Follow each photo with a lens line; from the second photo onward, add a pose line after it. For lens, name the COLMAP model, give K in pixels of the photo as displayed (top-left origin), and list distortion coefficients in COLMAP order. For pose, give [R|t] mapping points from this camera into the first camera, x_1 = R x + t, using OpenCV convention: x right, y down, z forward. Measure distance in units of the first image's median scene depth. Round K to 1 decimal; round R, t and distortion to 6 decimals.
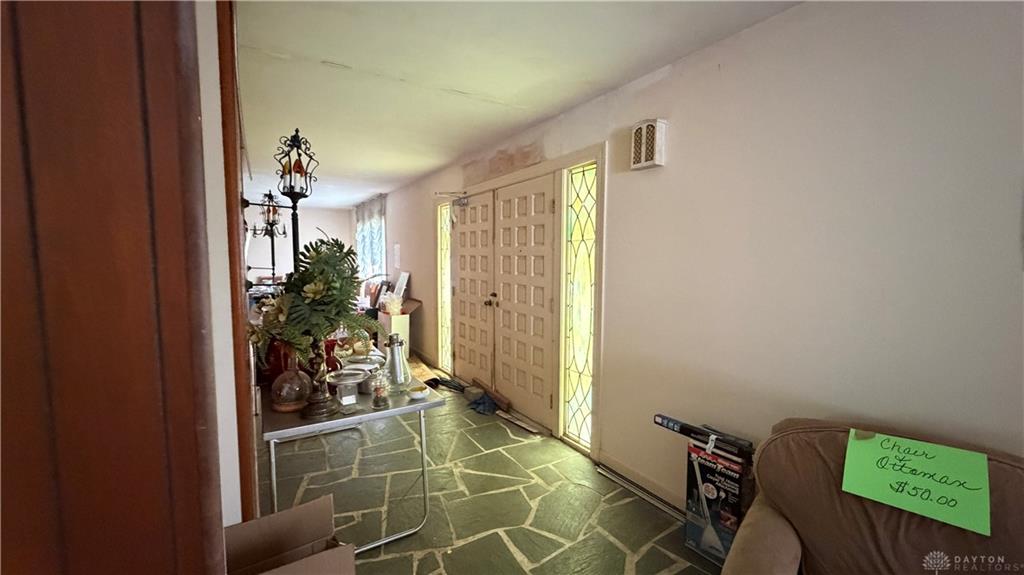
lens RADIAL K [[407.9, 0, 509.1], [0, 407.9, 287.1], [0, 0, 1]] dist [-0.000822, -0.000219]
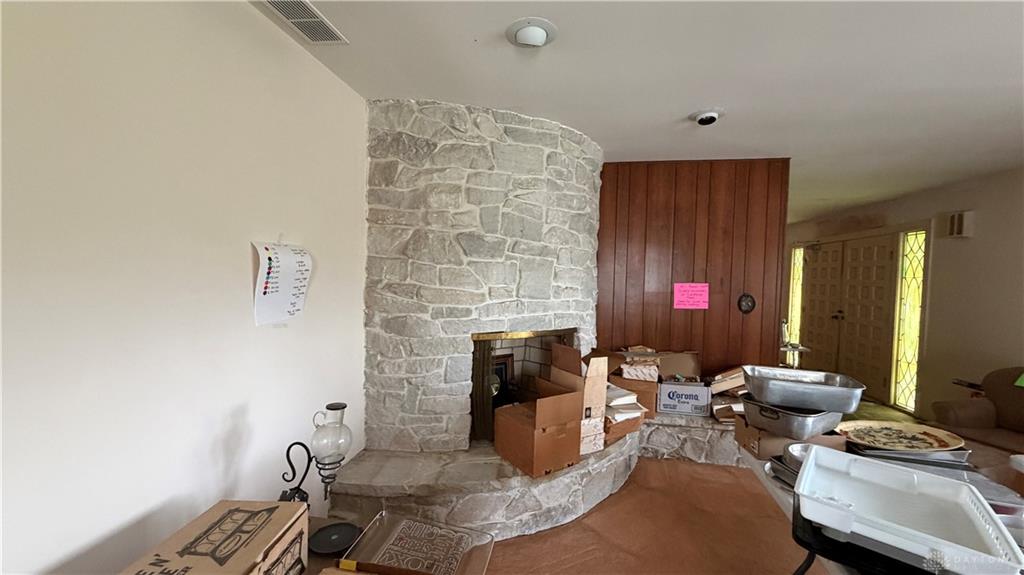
lens RADIAL K [[407.9, 0, 509.1], [0, 407.9, 287.1], [0, 0, 1]] dist [-0.000822, -0.000219]
pose [[0.748614, 0.038749, -0.661873, 0.041123], [-0.077103, 0.996605, -0.028861, 0.068498], [0.658507, 0.072638, 0.749061, -0.943902]]
